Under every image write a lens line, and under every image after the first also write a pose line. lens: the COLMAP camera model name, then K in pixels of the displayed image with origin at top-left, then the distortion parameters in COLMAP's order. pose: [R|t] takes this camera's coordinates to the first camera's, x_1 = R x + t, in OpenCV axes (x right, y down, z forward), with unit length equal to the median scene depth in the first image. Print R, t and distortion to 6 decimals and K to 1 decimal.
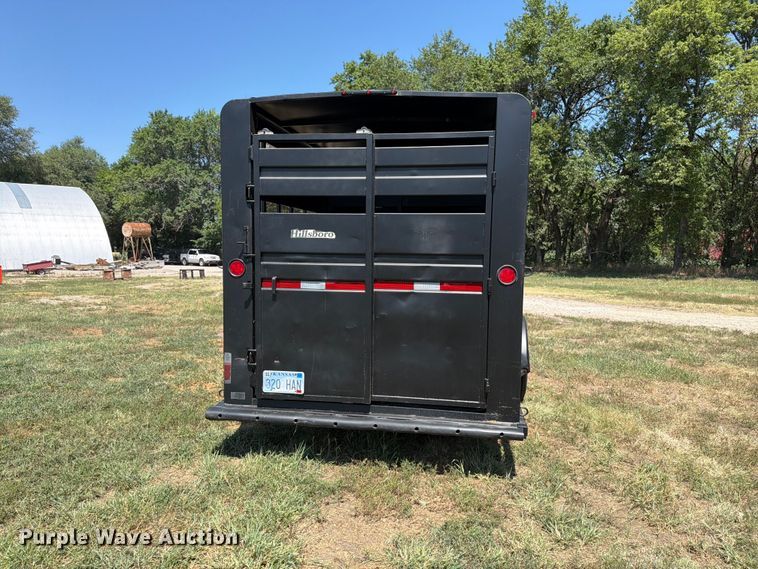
lens RADIAL K [[549.6, 0, 378.5], [0, 549.6, 285.1], [0, 0, 1]] dist [0.041463, -0.022451]
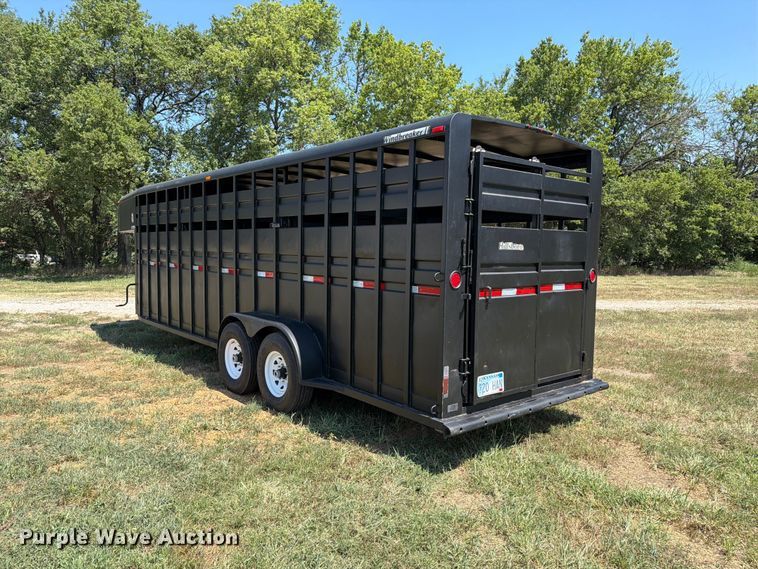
lens RADIAL K [[549.6, 0, 385.0], [0, 549.6, 283.0], [0, 0, 1]] dist [0.041463, -0.022451]
pose [[0.659820, -0.051073, 0.749686, -1.116374], [0.053046, 0.998364, 0.021327, -0.055043], [-0.749549, 0.025696, 0.661450, 0.446137]]
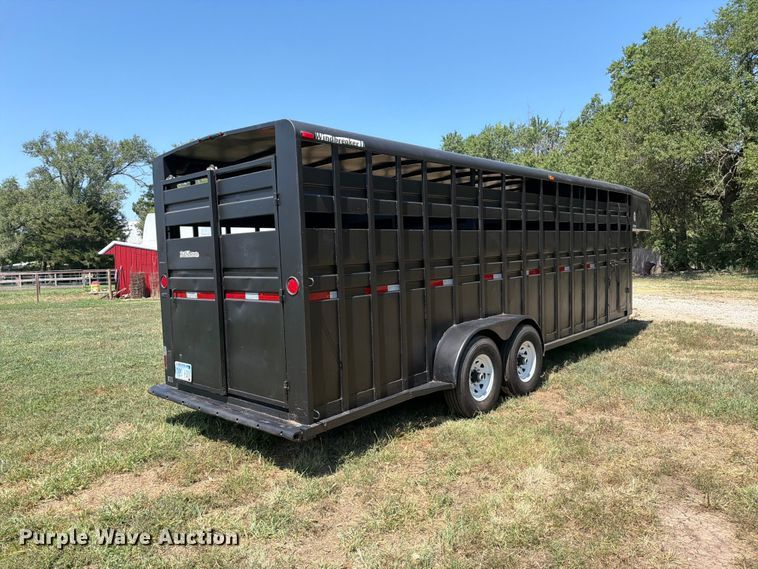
lens RADIAL K [[549.6, 0, 376.1], [0, 549.6, 286.1], [0, 0, 1]] dist [0.041463, -0.022451]
pose [[0.834372, -0.006893, -0.551159, 0.913614], [0.000202, 0.999926, -0.012201, -0.004870], [0.551202, 0.010068, 0.834311, 0.184851]]
